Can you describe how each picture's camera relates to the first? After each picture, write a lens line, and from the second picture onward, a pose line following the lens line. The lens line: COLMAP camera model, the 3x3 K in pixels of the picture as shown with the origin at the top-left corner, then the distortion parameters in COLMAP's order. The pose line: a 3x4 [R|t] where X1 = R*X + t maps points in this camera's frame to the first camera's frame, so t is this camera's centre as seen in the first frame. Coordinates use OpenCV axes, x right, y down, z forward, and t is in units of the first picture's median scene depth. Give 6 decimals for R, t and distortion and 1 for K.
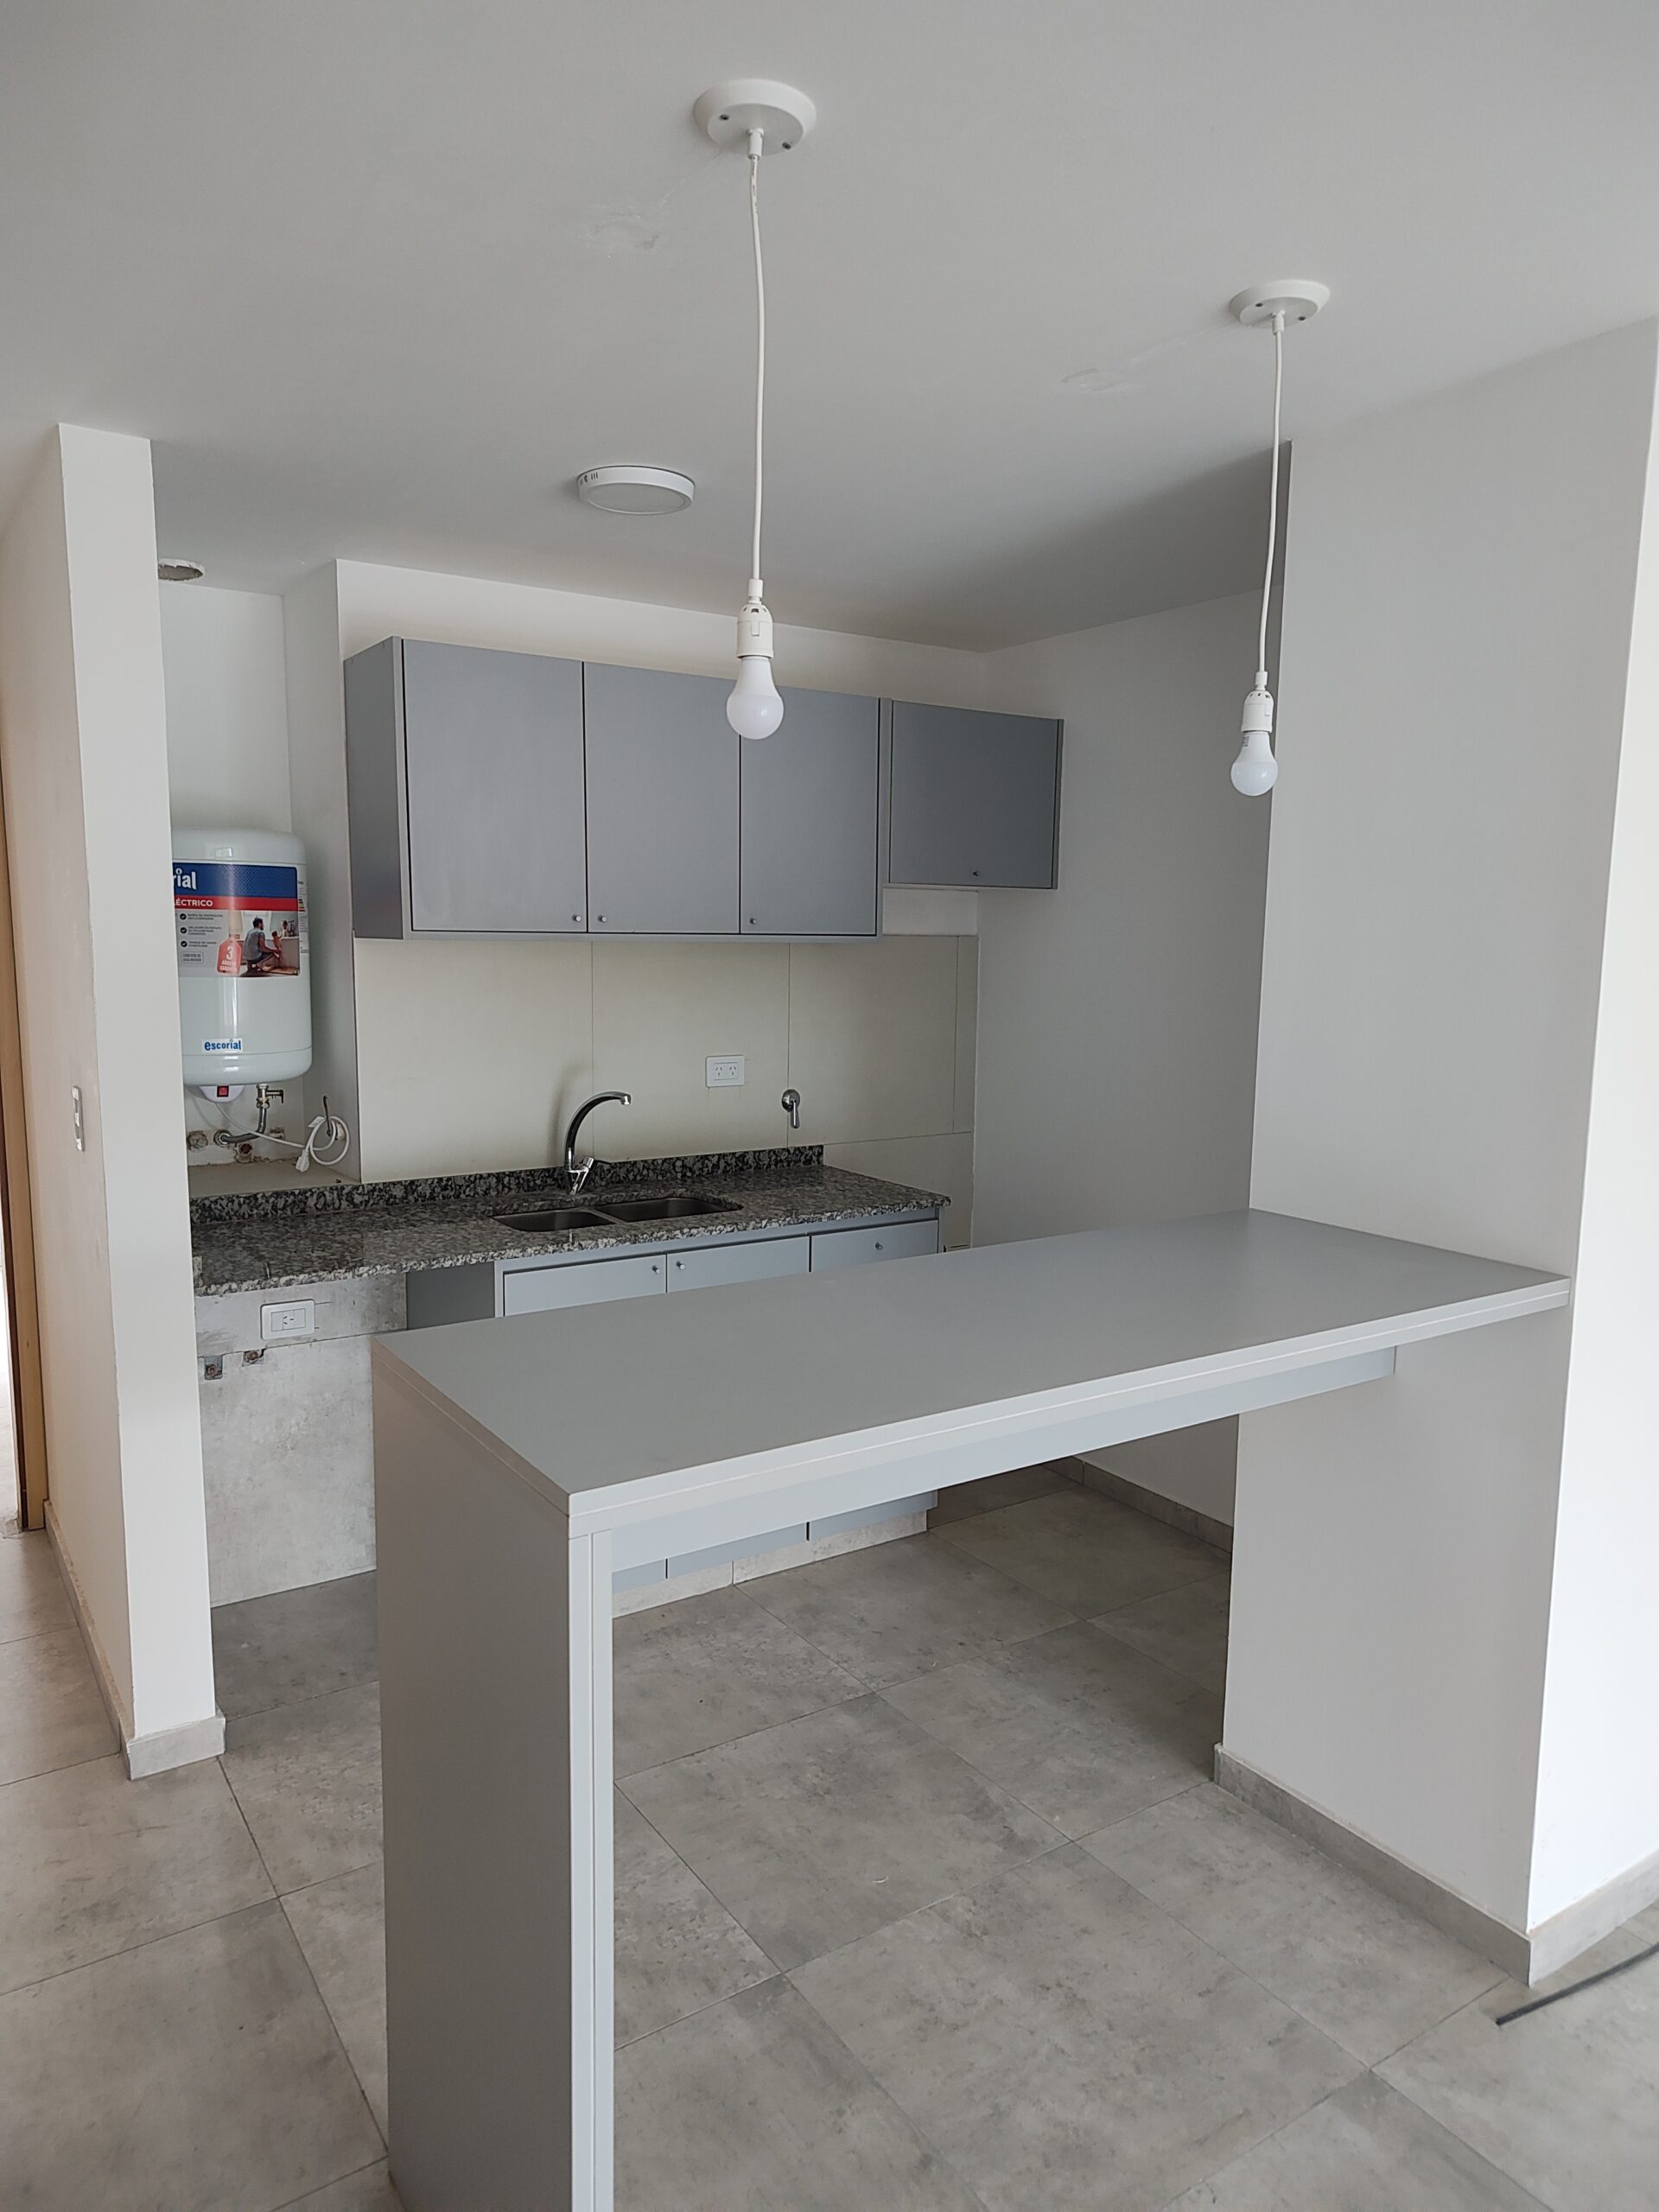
lens RADIAL K [[1460.6, 0, 829.7], [0, 1460.6, 1124.4], [0, 0, 1]] dist [-0.000220, 0.000562]
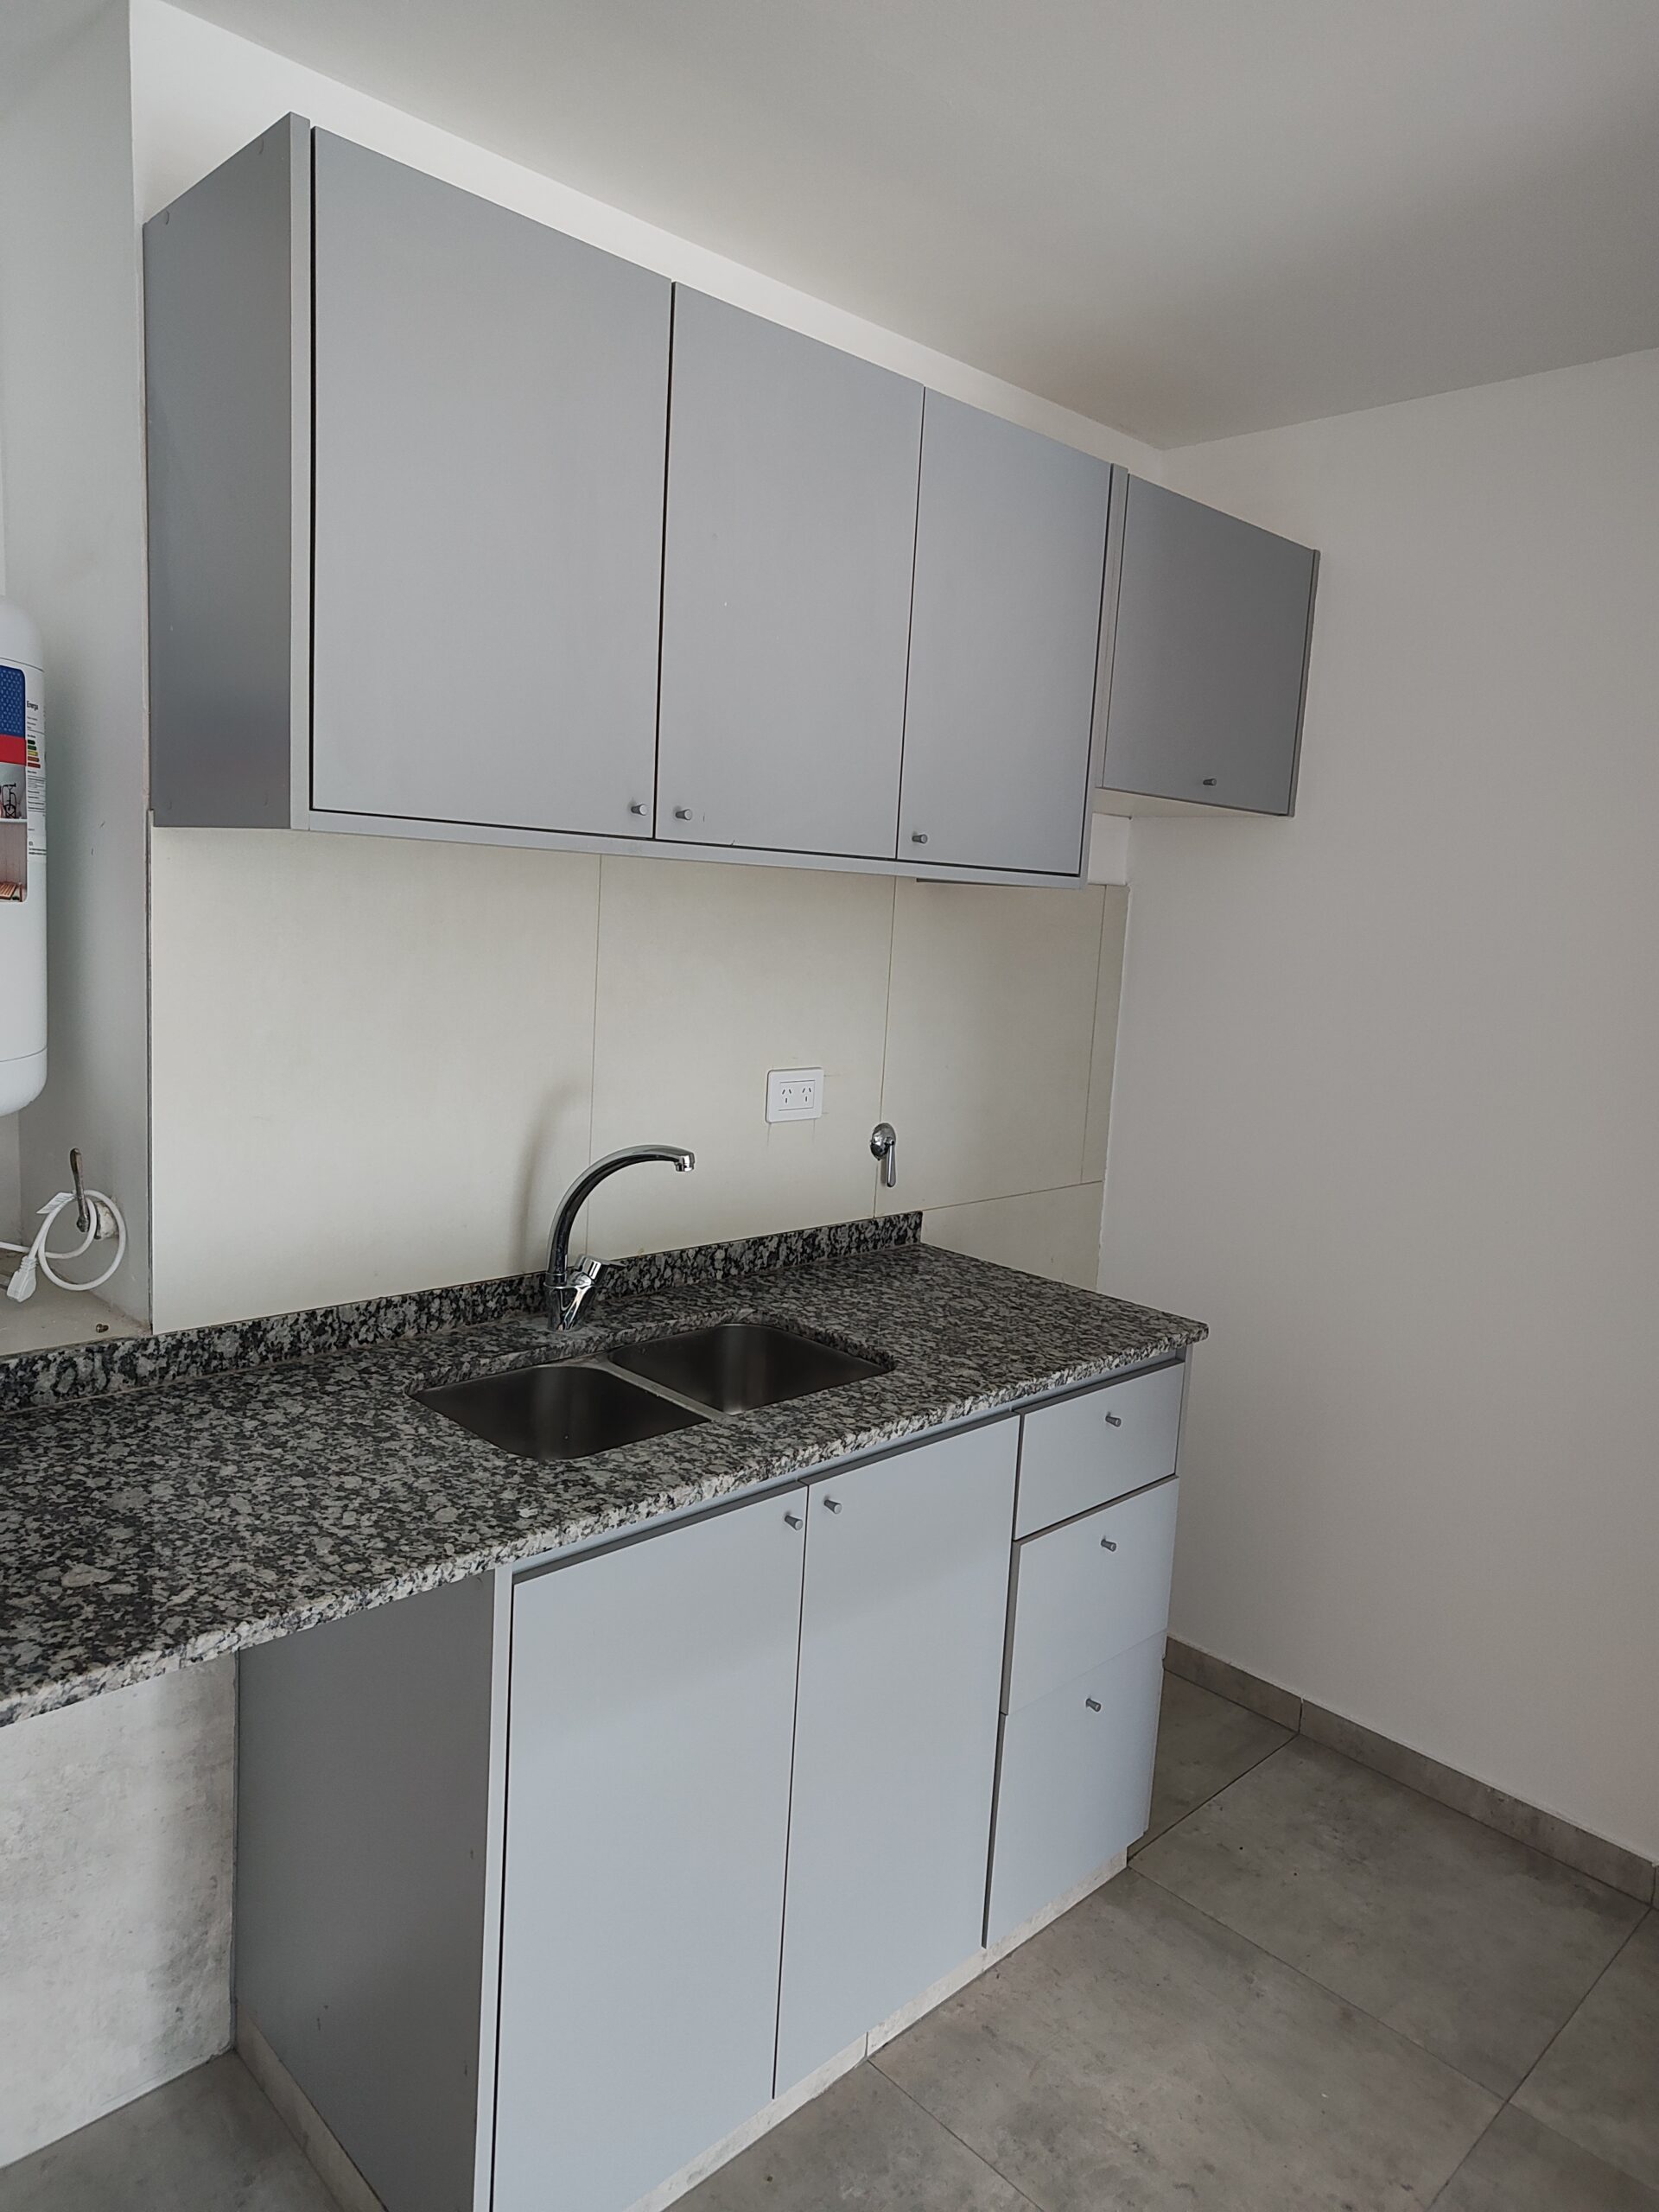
lens RADIAL K [[1460.6, 0, 829.9], [0, 1460.6, 1083.6], [0, 0, 1]] dist [-0.000220, 0.000562]
pose [[0.983452, 0.019536, 0.180112, -0.178723], [-0.020044, 0.999799, 0.000998, -0.045779], [-0.180056, -0.004592, 0.983646, 0.456657]]
